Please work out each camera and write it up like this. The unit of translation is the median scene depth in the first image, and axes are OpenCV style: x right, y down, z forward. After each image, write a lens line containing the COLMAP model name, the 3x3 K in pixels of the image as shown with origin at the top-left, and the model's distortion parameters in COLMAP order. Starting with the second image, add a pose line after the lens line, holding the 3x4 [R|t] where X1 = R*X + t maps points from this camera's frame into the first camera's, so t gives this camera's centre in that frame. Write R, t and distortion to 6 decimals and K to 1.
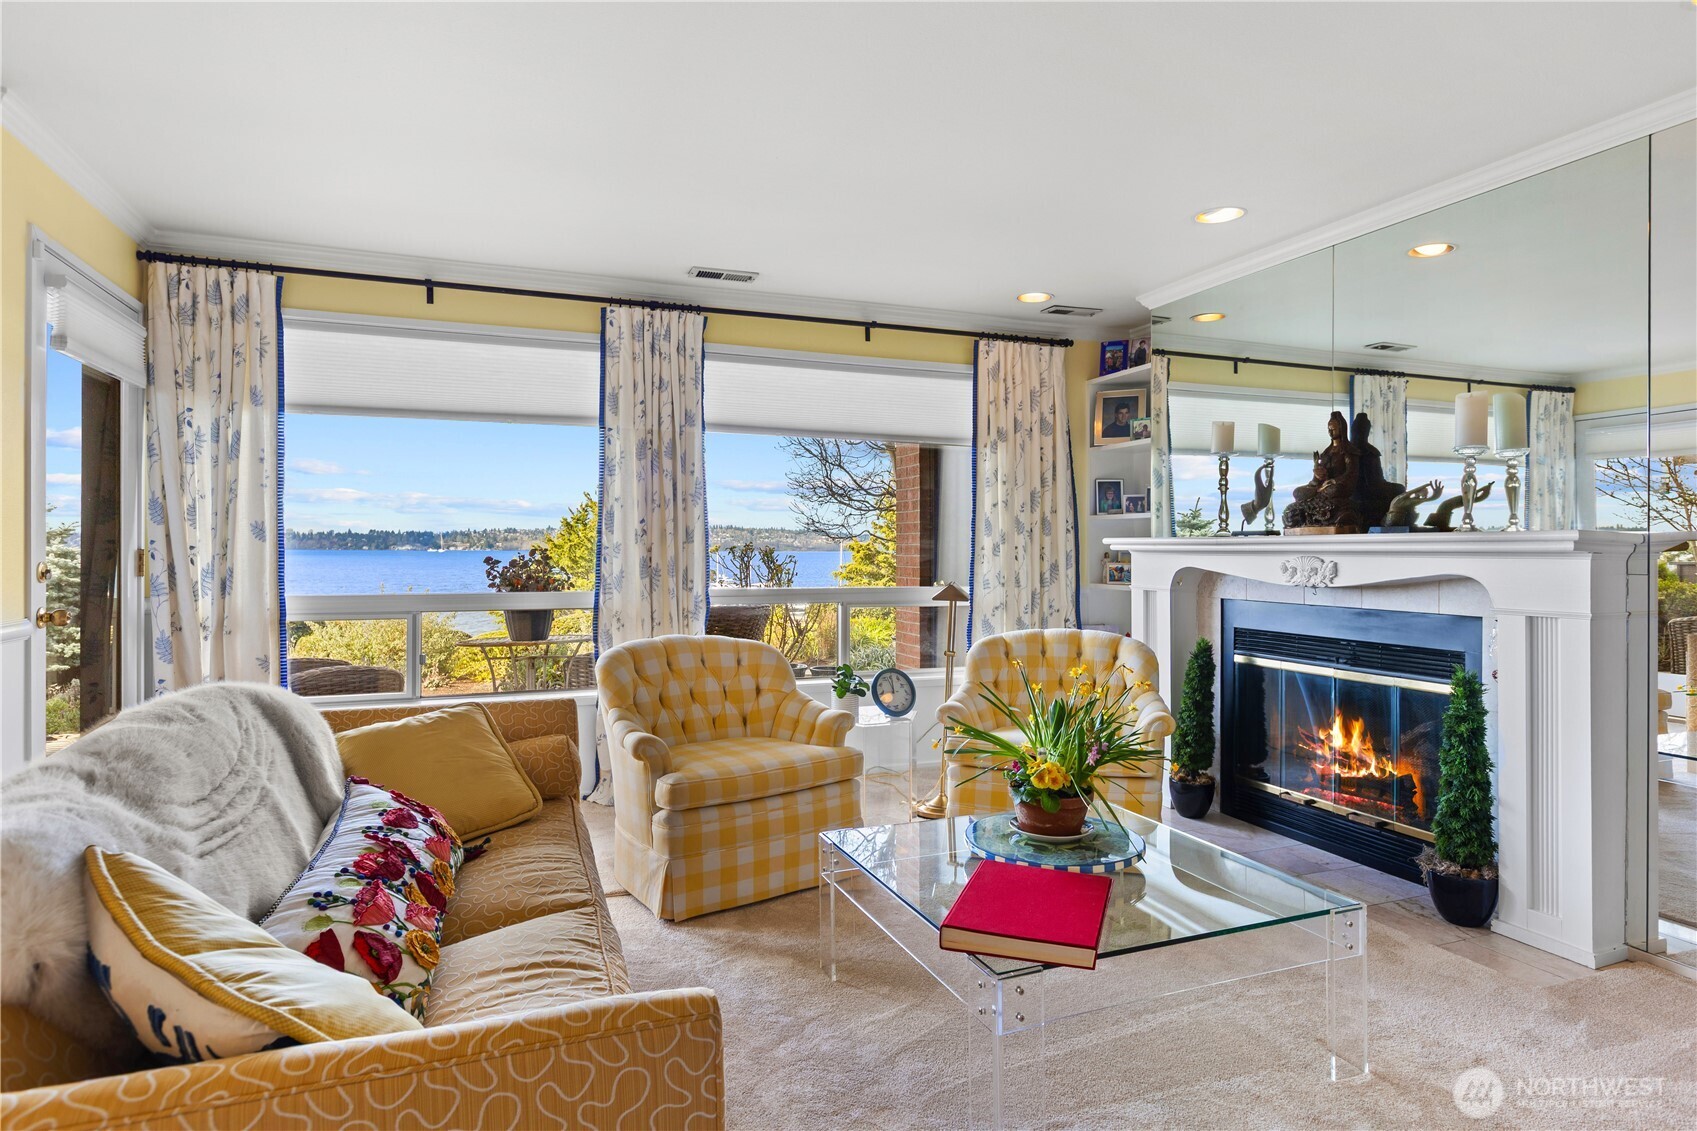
lens RADIAL K [[947.2, 0, 851.7], [0, 947.2, 549.8], [0, 0, 1]] dist [0.005421, 0.000032]
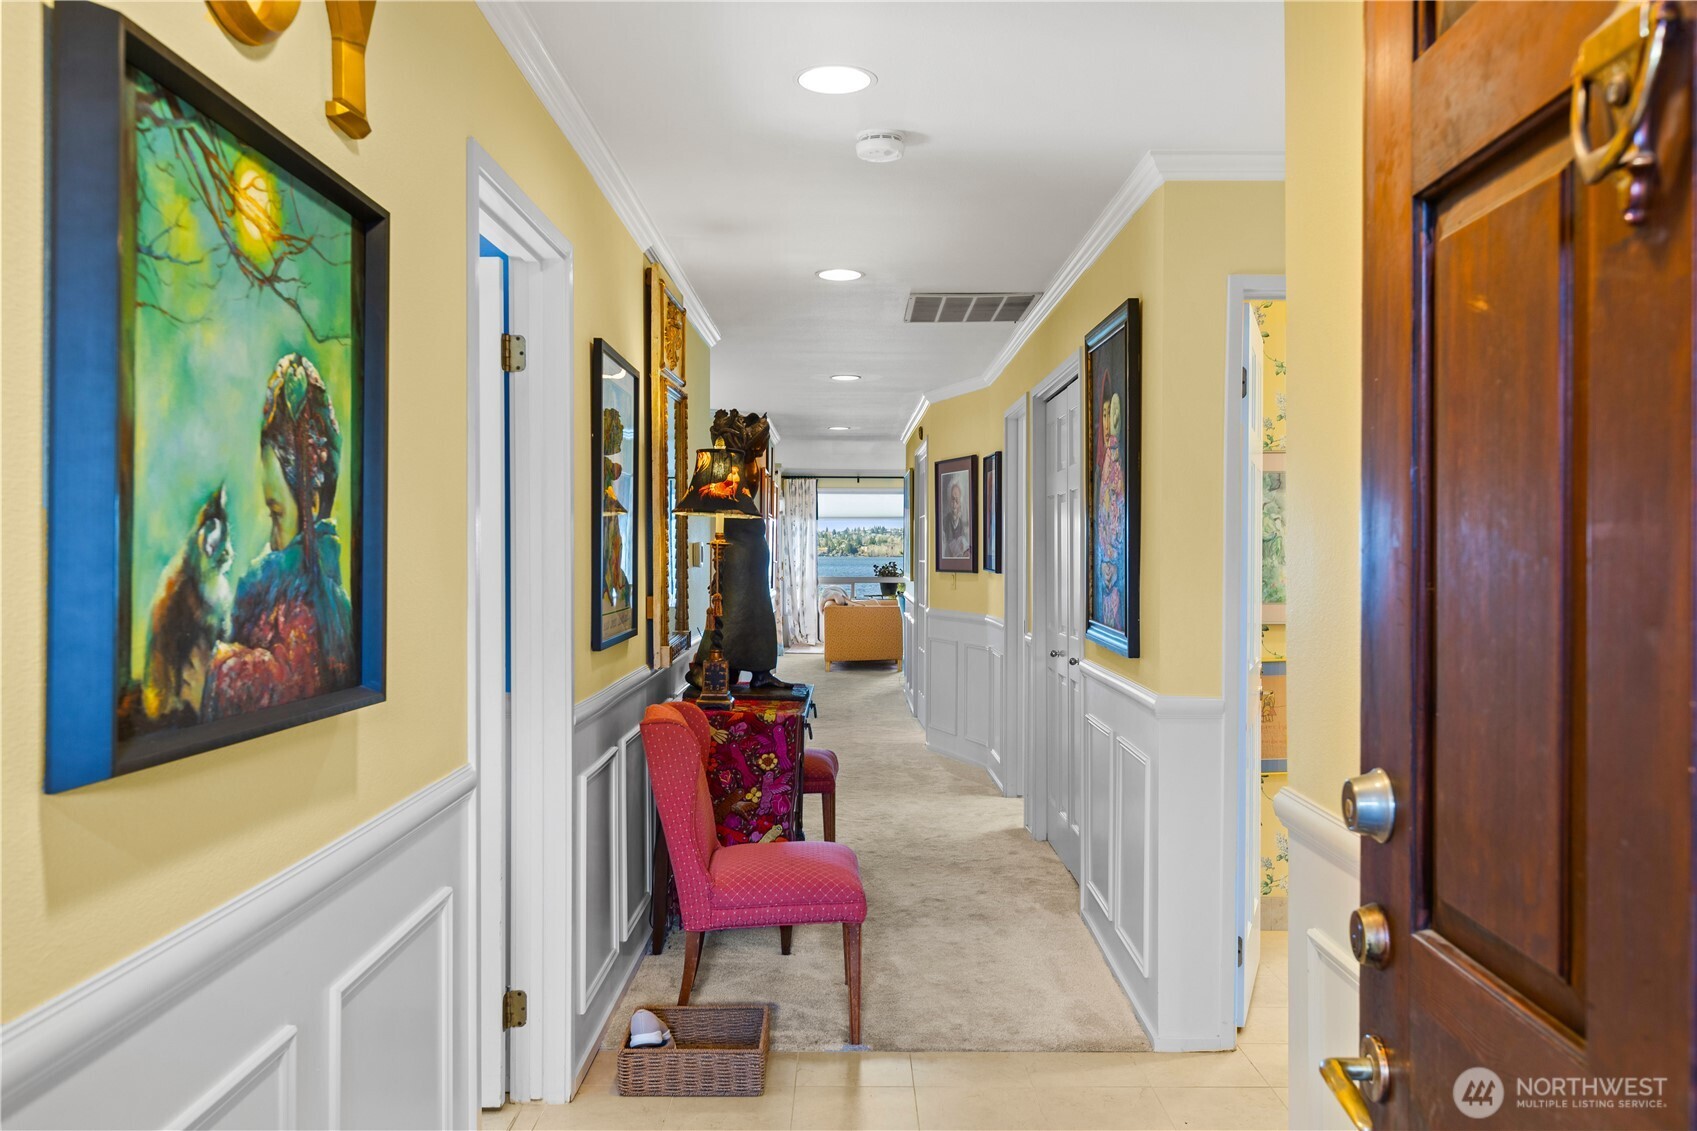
lens RADIAL K [[1340.1, 0, 848.5], [0, 1340.1, 563.3], [0, 0, 1]] dist [0.000224, 0.000000]
pose [[0.933103, 0.003487, -0.359593, 1.153759], [-0.001499, 0.999982, 0.005807, -0.022772], [0.359607, -0.004879, 0.933091, -3.244713]]
